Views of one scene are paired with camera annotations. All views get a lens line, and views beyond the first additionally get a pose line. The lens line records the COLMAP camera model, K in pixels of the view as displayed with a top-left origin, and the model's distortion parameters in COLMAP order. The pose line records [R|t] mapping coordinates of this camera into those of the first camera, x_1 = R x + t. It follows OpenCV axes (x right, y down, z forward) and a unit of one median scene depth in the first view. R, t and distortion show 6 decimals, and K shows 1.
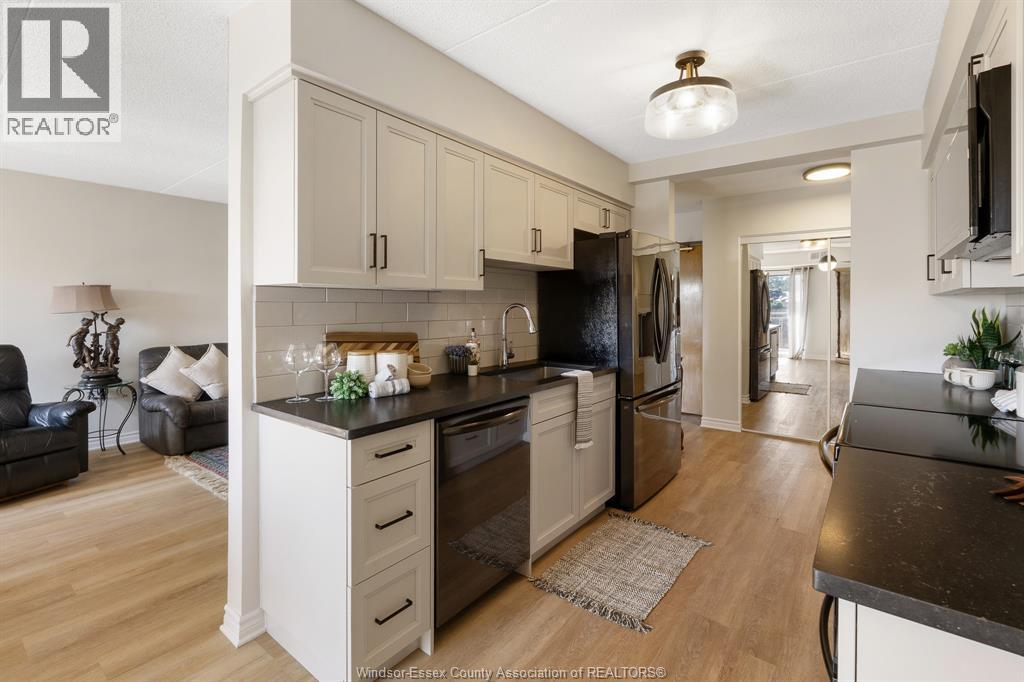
lens RADIAL K [[473.9, 0, 504.8], [0, 473.9, 308.3], [0, 0, 1]] dist [0.002297, -0.000322]
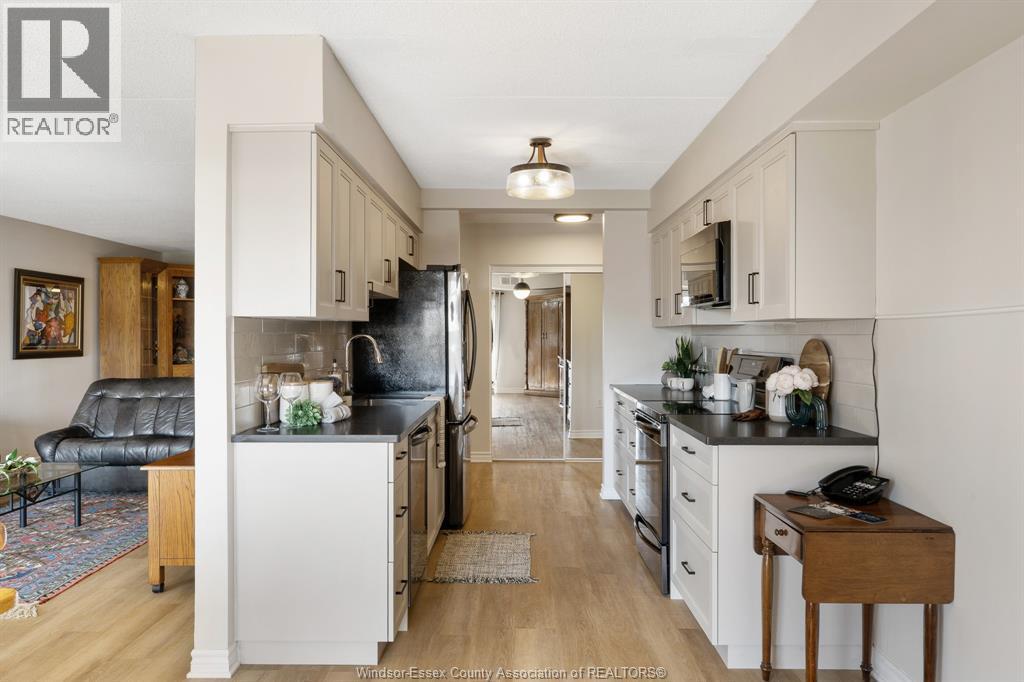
lens RADIAL K [[715.7, 0, 510.7], [0, 715.7, 340.1], [0, 0, 1]] dist [0.012318, 0.003692]
pose [[0.793151, -0.006986, 0.608985, -0.443751], [0.006093, 0.999975, 0.003535, 0.000166], [-0.608995, 0.000907, 0.793174, -0.248548]]
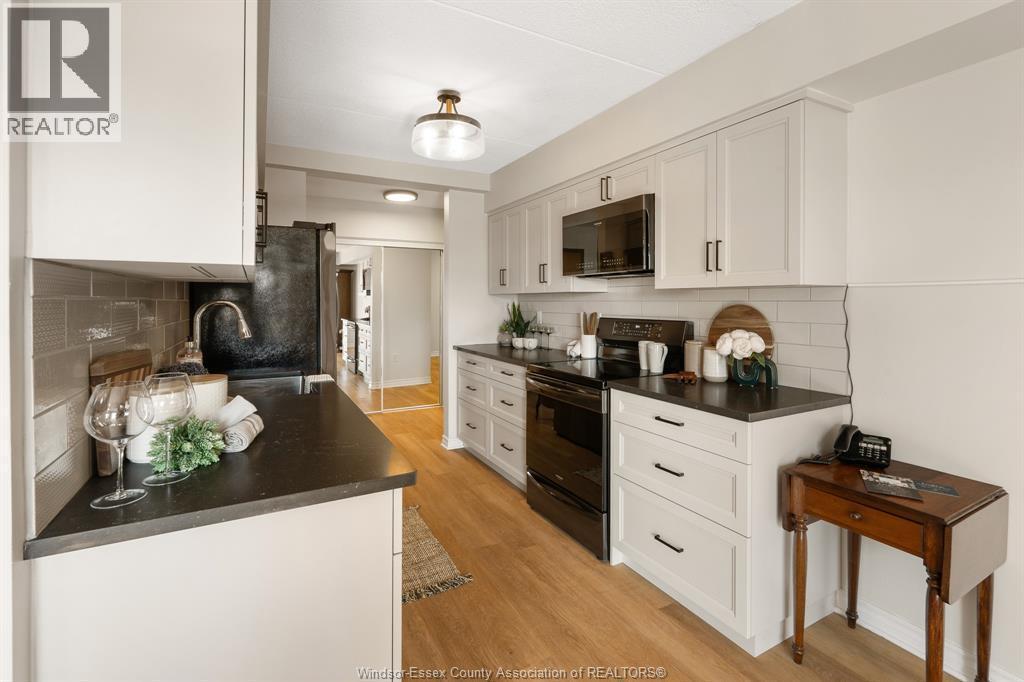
lens RADIAL K [[473.0, 0, 517.2], [0, 473.0, 299.3], [0, 0, 1]] dist [-0.000370, 0.000518]
pose [[0.391960, 0.000786, 0.919982, -0.336299], [0.007246, 0.999966, -0.003941, -0.002746], [-0.919954, 0.008211, 0.391941, 0.196776]]
